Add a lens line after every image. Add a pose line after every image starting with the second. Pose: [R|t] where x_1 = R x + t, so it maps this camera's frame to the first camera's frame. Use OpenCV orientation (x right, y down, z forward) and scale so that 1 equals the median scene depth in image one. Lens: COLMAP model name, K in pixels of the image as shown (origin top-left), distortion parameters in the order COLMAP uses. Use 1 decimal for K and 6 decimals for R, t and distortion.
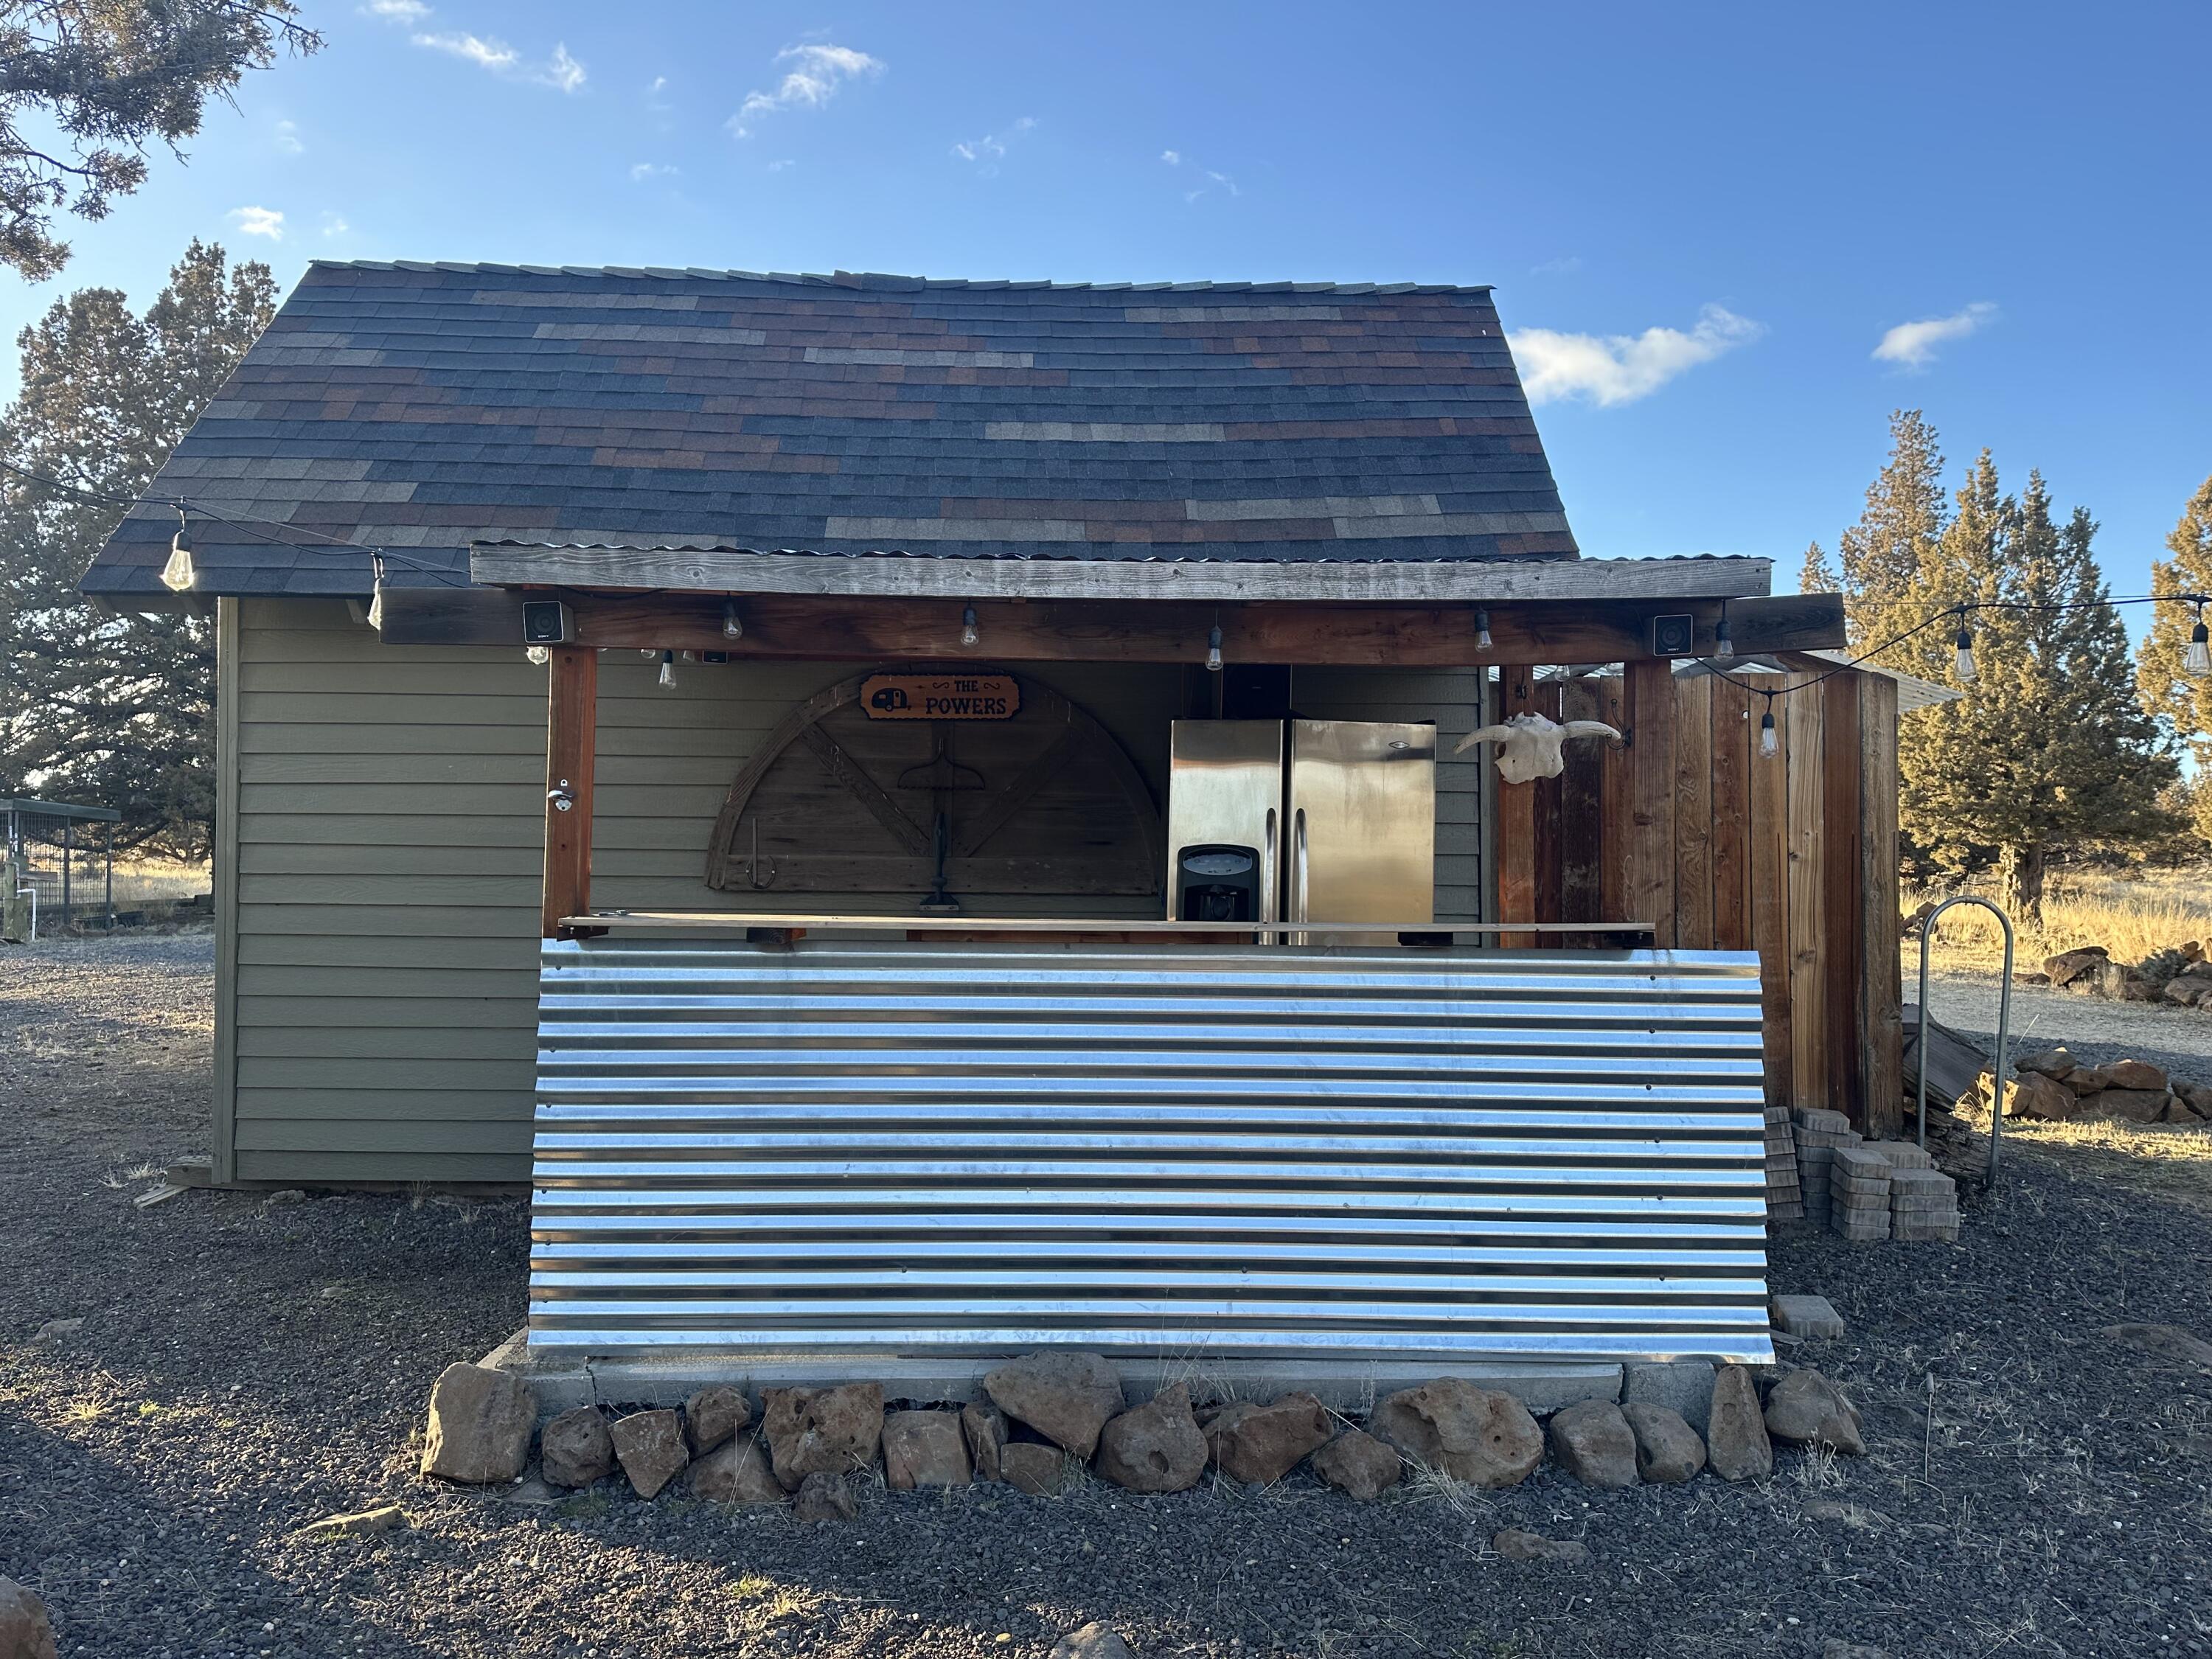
lens RADIAL K [[1538.0, 0, 1110.3], [0, 1538.0, 831.6], [0, 0, 1]] dist [0.023374, -0.033882]
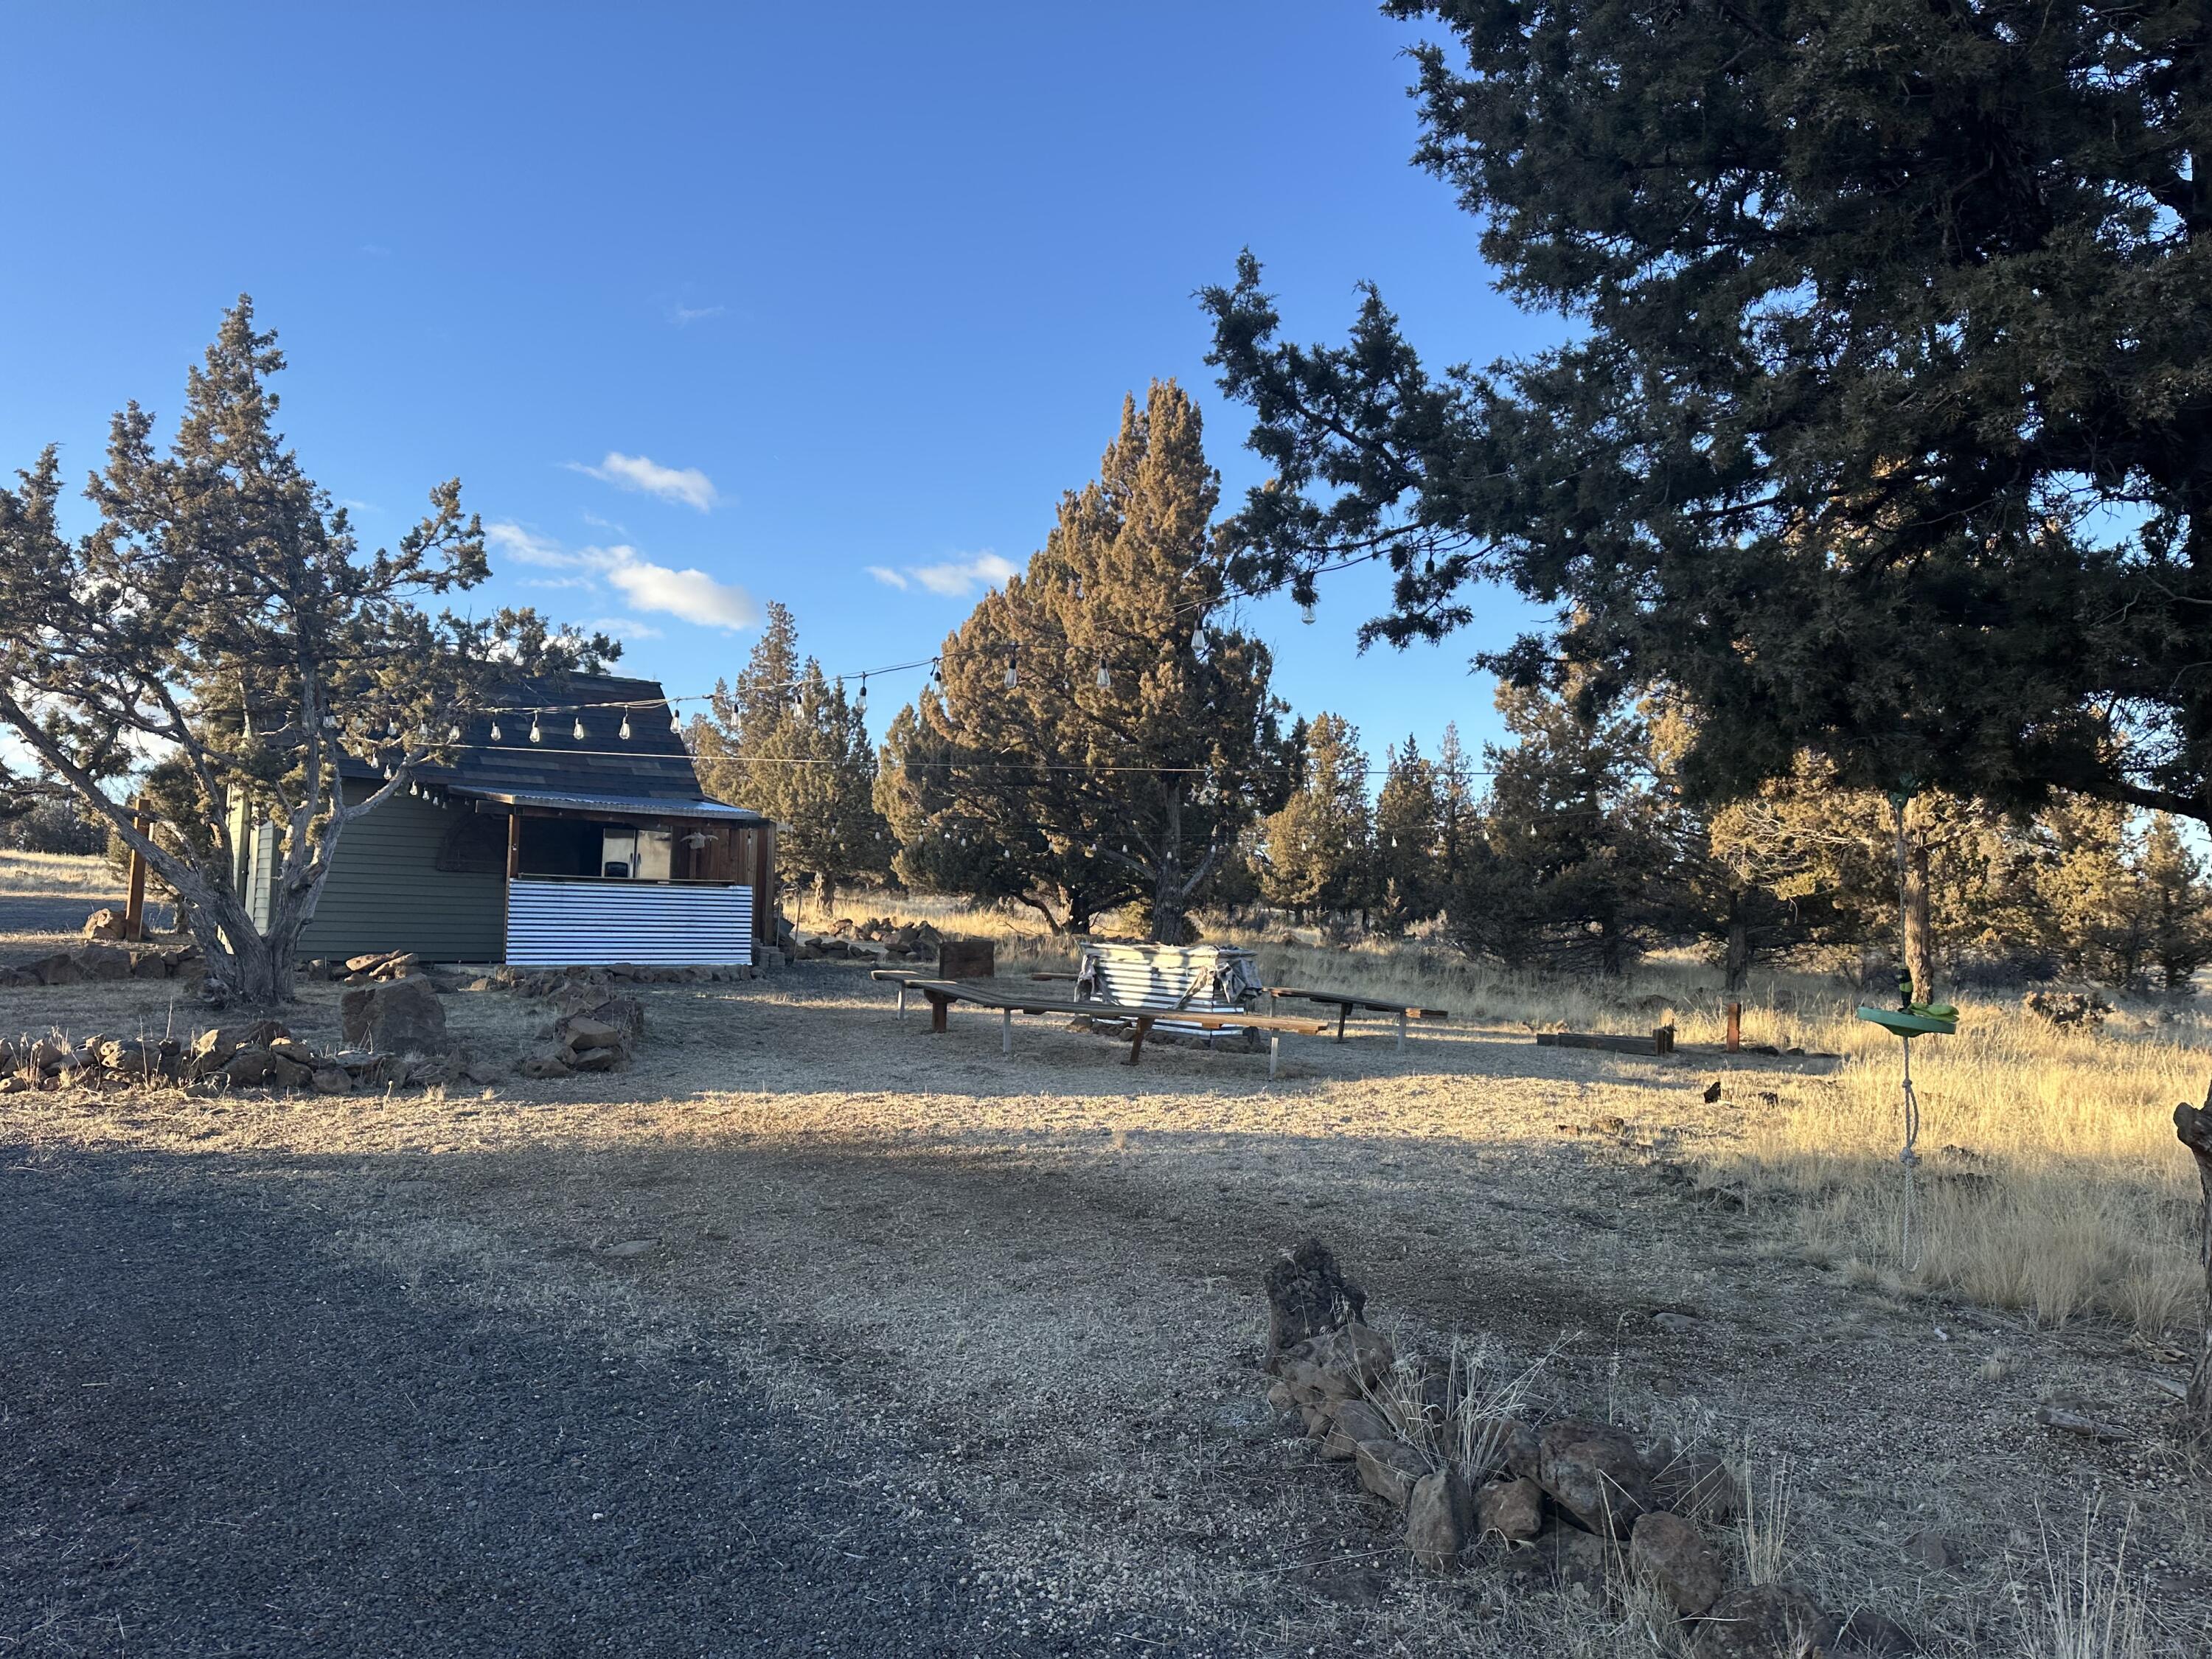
lens RADIAL K [[1538.0, 0, 1101.3], [0, 1538.0, 826.2], [0, 0, 1]] dist [0.023374, -0.033882]
pose [[0.768704, 0.046324, 0.637925, -0.375814], [-0.033800, 0.998922, -0.031808, 0.000132], [-0.638711, 0.002889, 0.769441, -0.705875]]
